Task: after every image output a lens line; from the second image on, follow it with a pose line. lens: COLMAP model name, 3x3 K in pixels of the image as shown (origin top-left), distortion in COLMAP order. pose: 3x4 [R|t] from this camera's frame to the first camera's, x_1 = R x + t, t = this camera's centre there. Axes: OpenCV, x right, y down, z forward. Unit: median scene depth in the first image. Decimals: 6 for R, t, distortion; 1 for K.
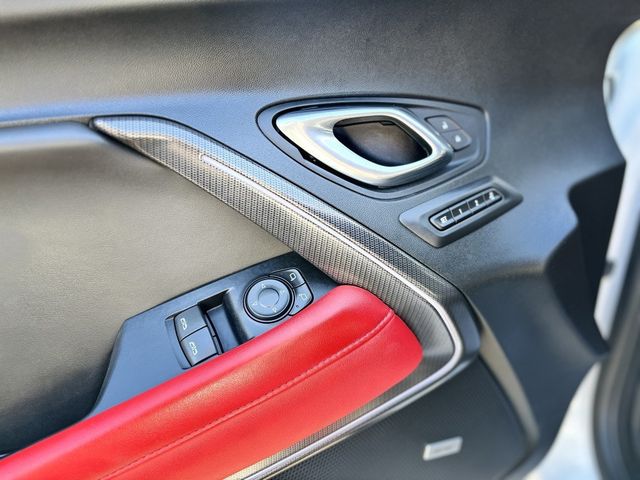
lens RADIAL K [[383.6, 0, 320.0], [0, 383.6, 240.0], [0, 0, 1]] dist [0.002367, 0.000328]
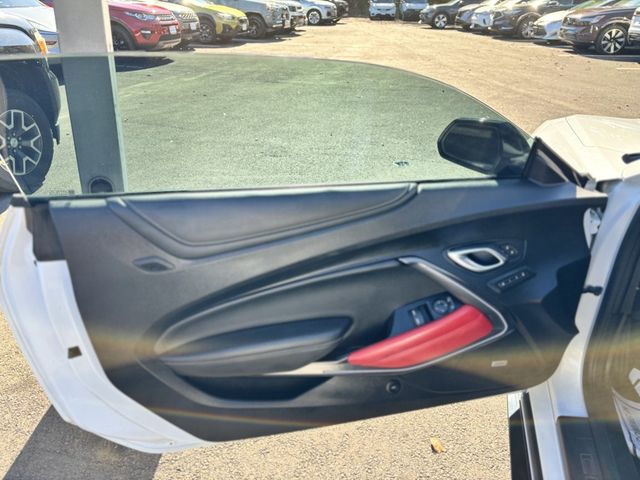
lens RADIAL K [[383.6, 0, 320.0], [0, 383.6, 240.0], [0, 0, 1]] dist [0.002367, 0.000328]
pose [[0.980122, 0.040295, -0.194261, -0.508552], [-0.012501, 0.989754, 0.142234, -0.815679], [0.198002, -0.136979, 0.970583, -2.146597]]
